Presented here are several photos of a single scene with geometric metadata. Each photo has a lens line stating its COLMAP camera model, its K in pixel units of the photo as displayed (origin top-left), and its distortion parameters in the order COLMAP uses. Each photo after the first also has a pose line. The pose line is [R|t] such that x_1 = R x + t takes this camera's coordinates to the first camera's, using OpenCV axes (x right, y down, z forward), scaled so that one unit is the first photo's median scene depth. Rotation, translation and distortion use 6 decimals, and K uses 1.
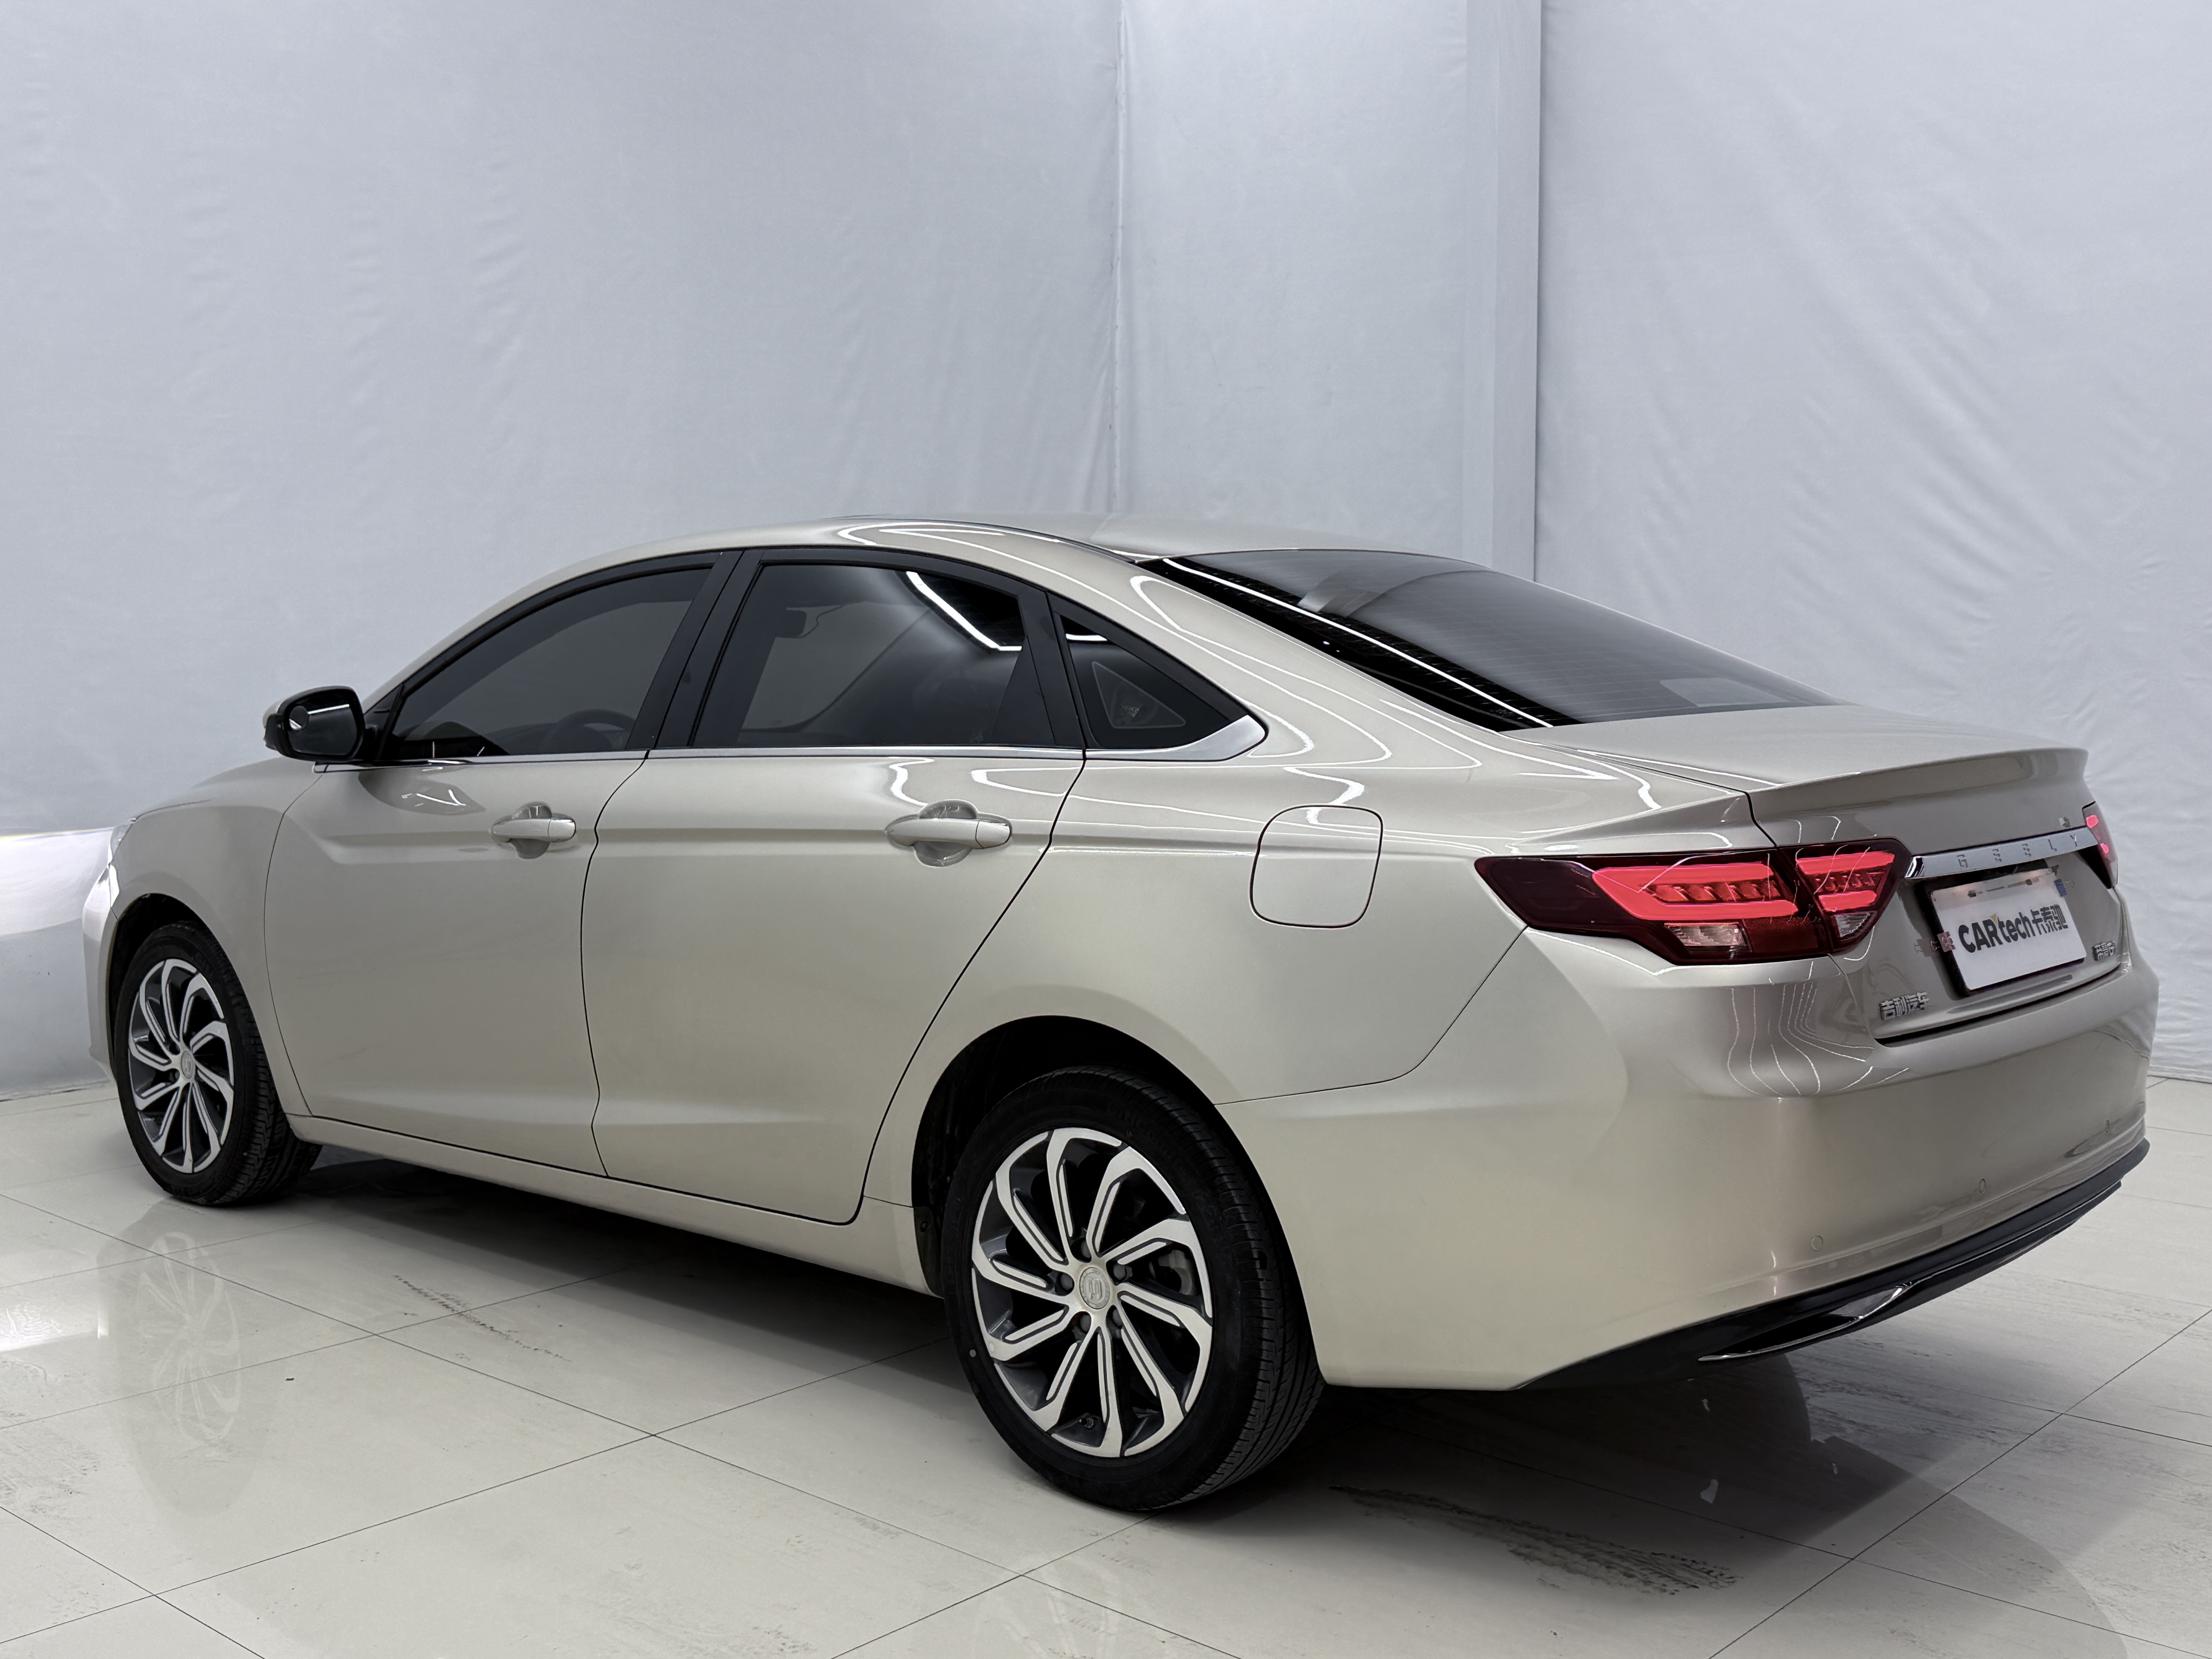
lens RADIAL K [[2306.6, 0, 1092.1], [0, 2306.6, 819.5], [0, 0, 1]] dist [0.057778, 0.000000]
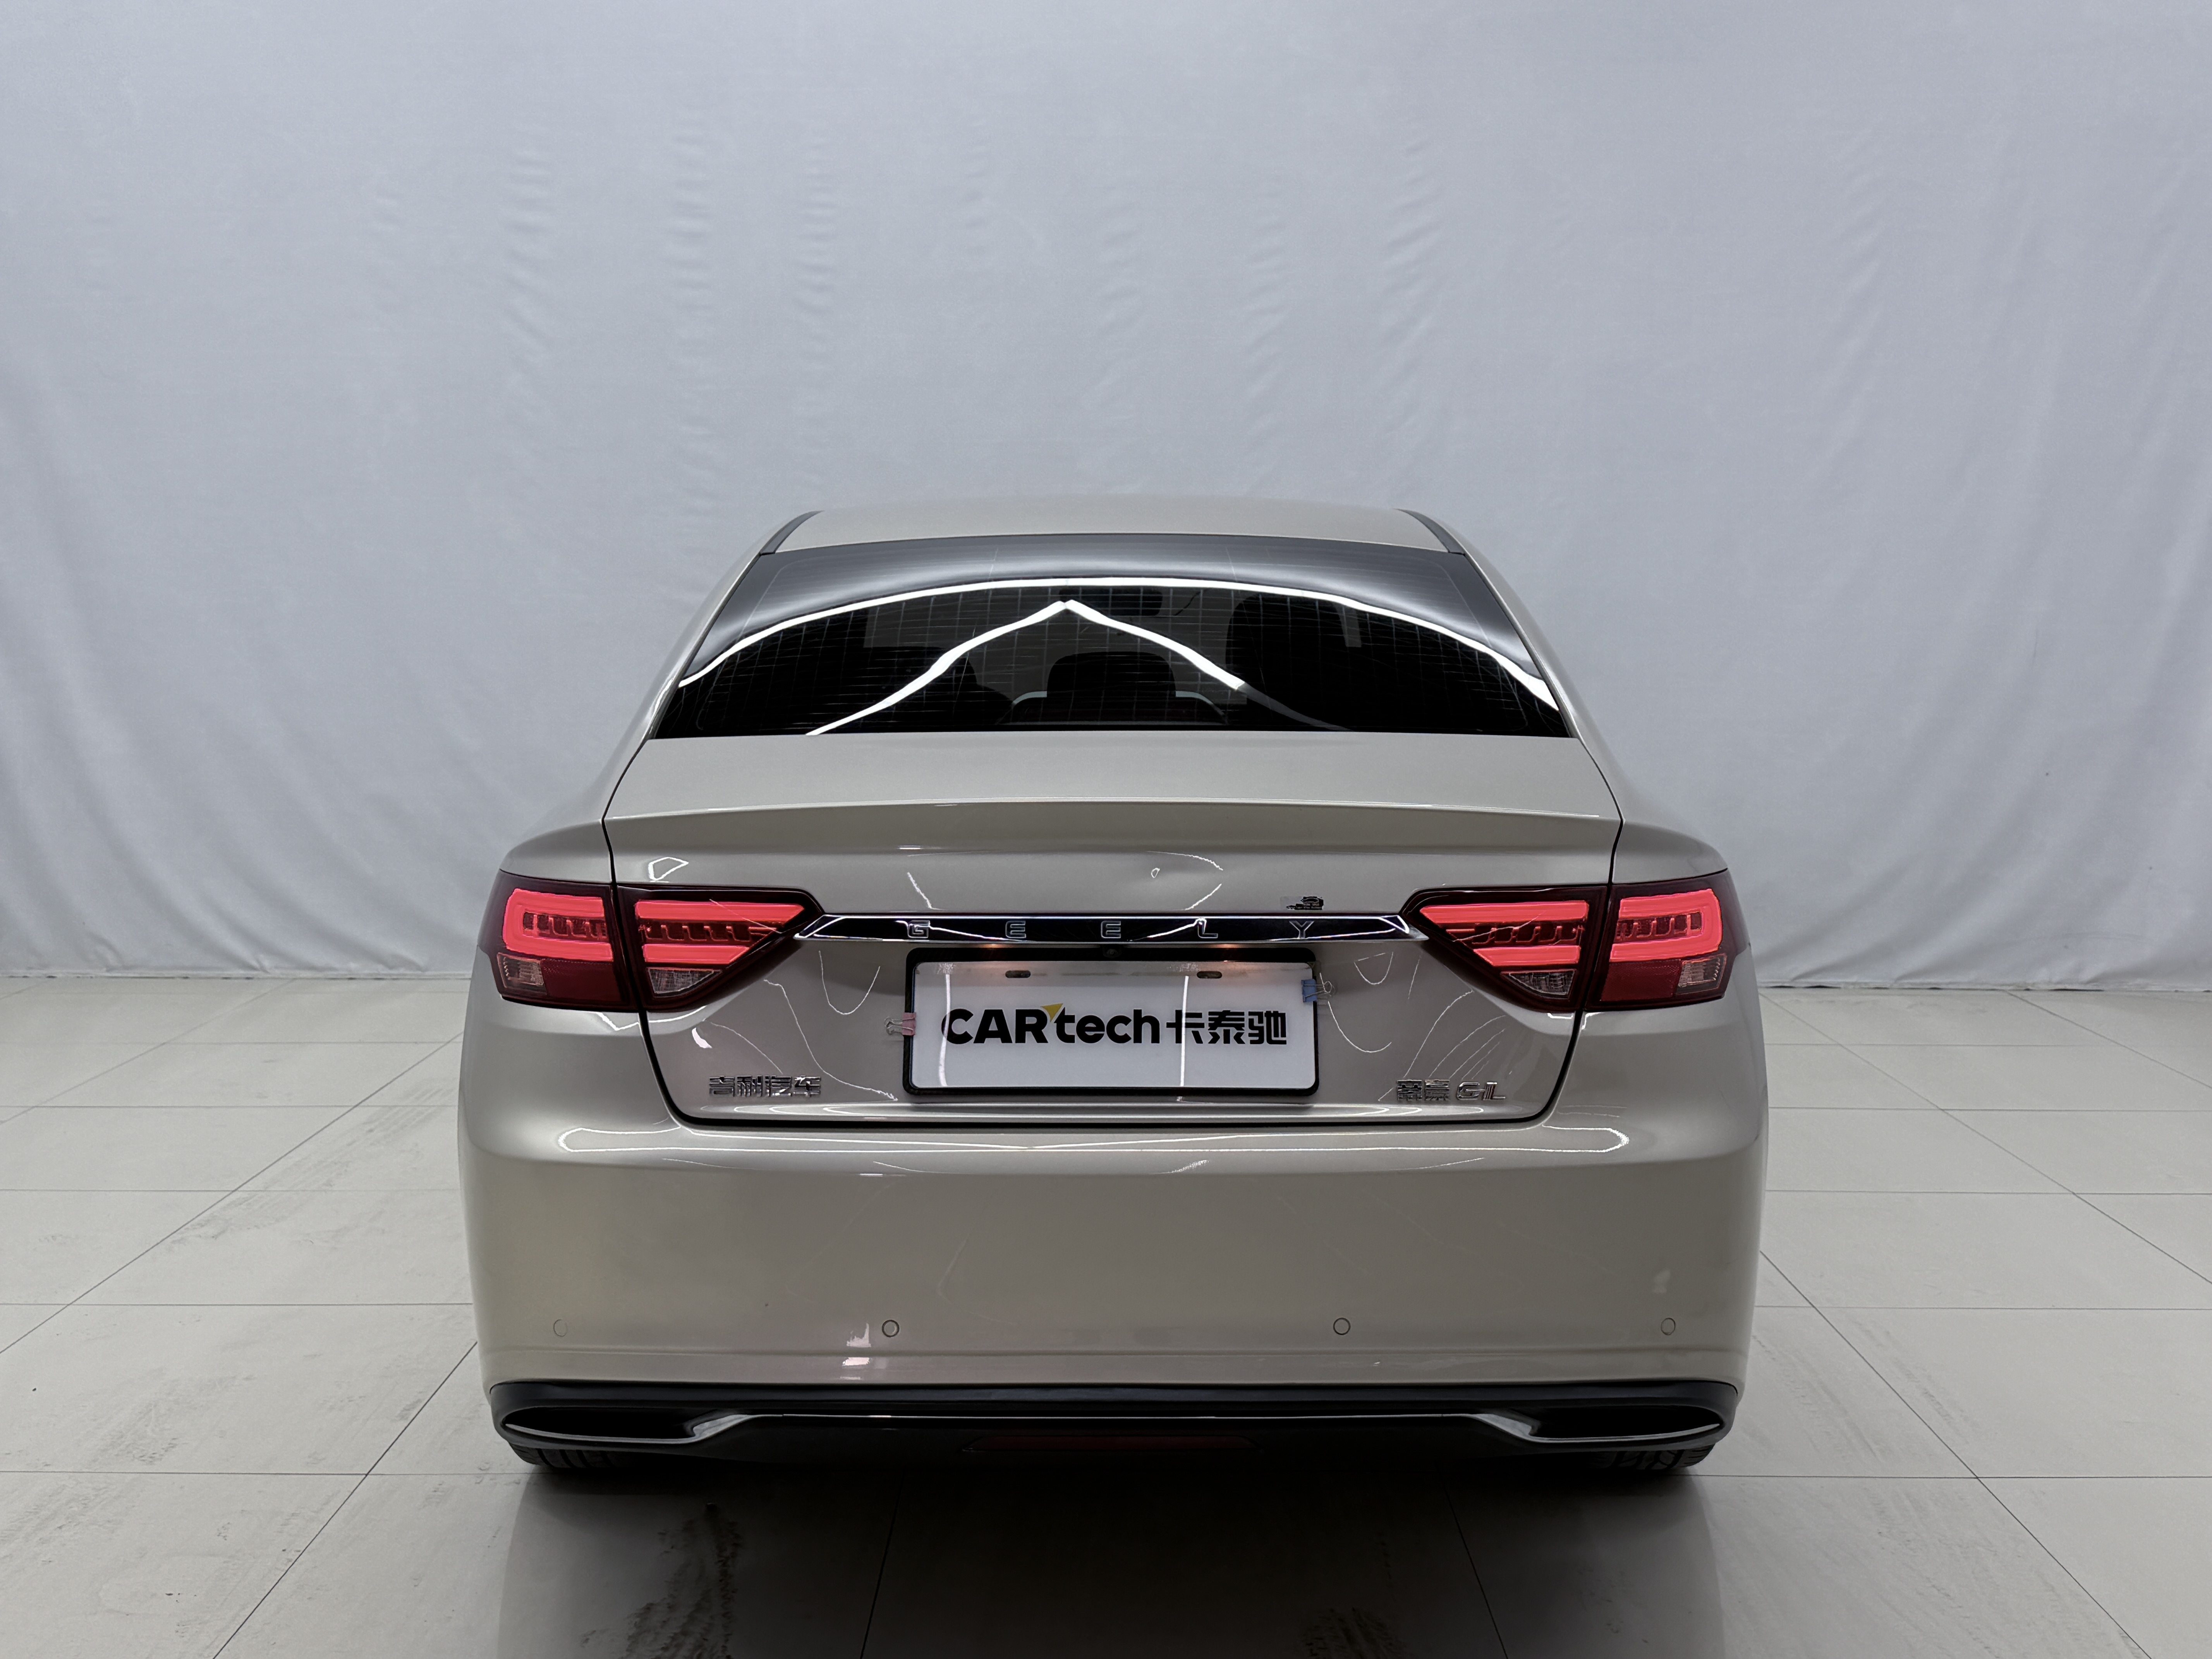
lens RADIAL K [[2306.6, 0, 1114.8], [0, 2306.6, 833.8], [0, 0, 1]] dist [0.057778, 0.000000]
pose [[0.665217, 0.078765, -0.742484, 0.897180], [-0.060832, 0.996832, 0.051245, -0.052653], [0.744168, 0.011078, 0.667901, 0.463559]]
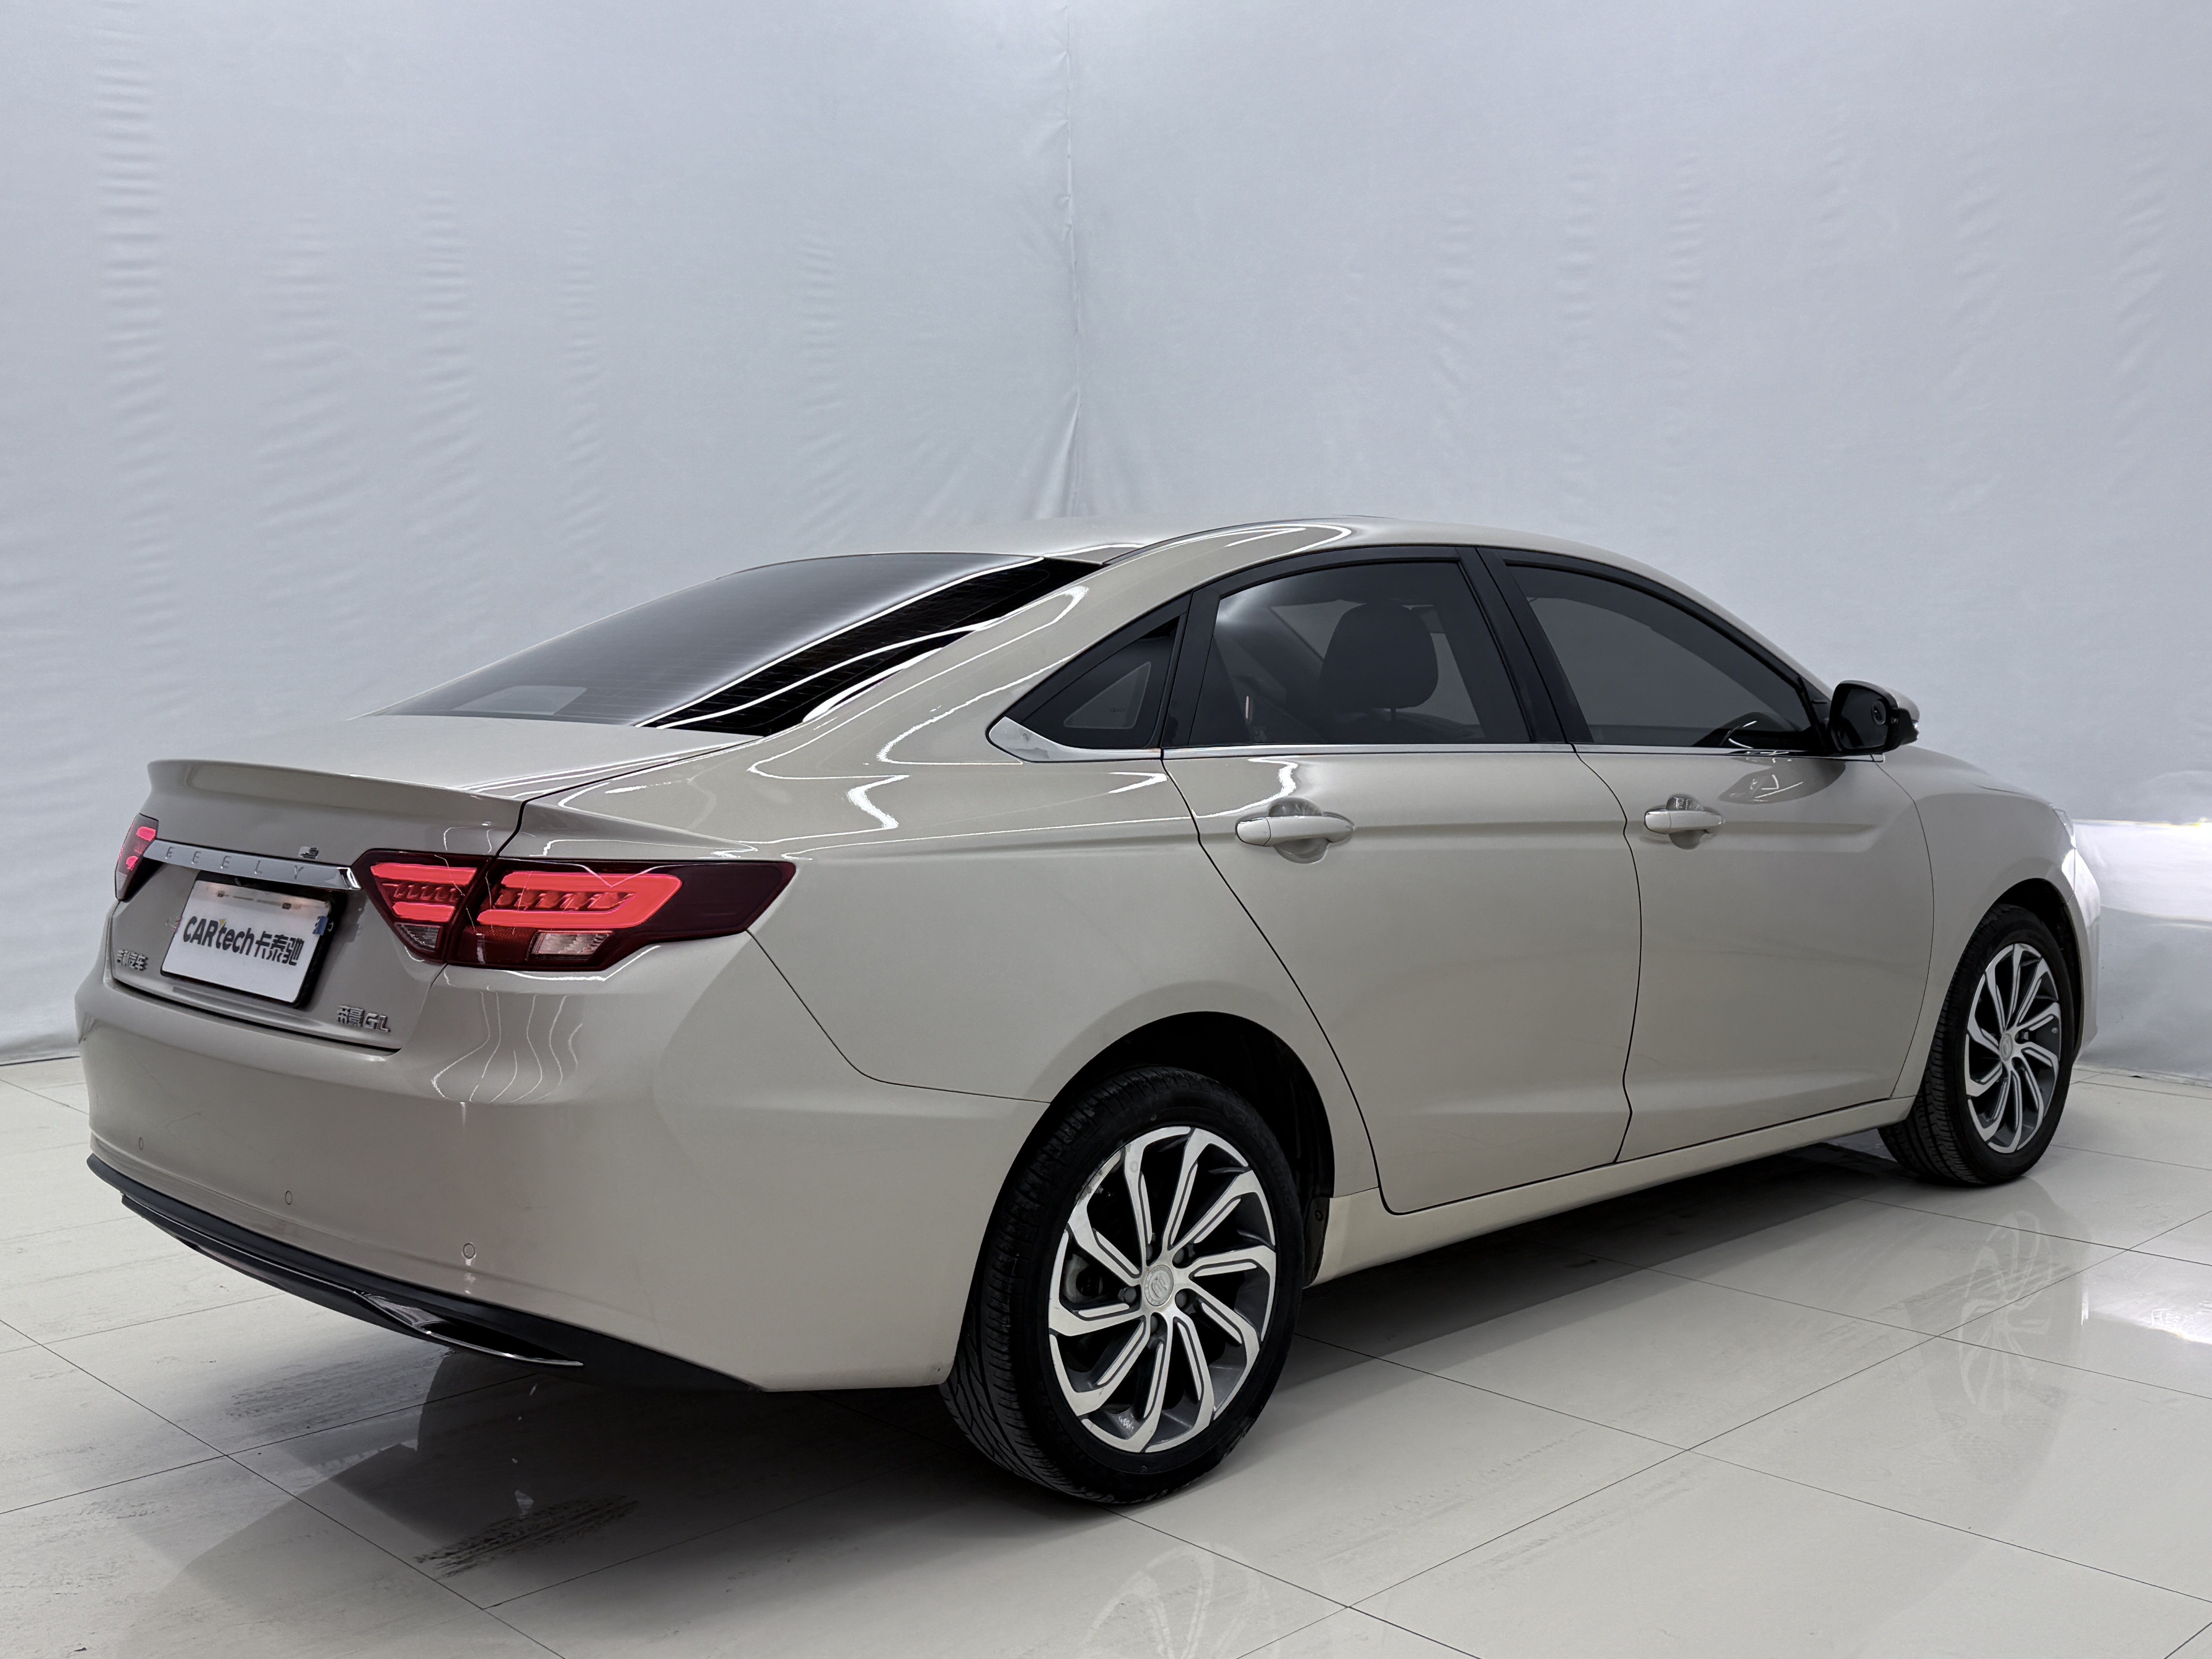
lens RADIAL K [[2306.6, 0, 1101.8], [0, 2306.6, 838.4], [0, 0, 1]] dist [0.057778, 0.000000]
pose [[-0.086078, 0.088619, -0.992339, 1.268234], [-0.070250, 0.993017, 0.094774, -0.109988], [0.993809, 0.077869, -0.079251, 1.357196]]
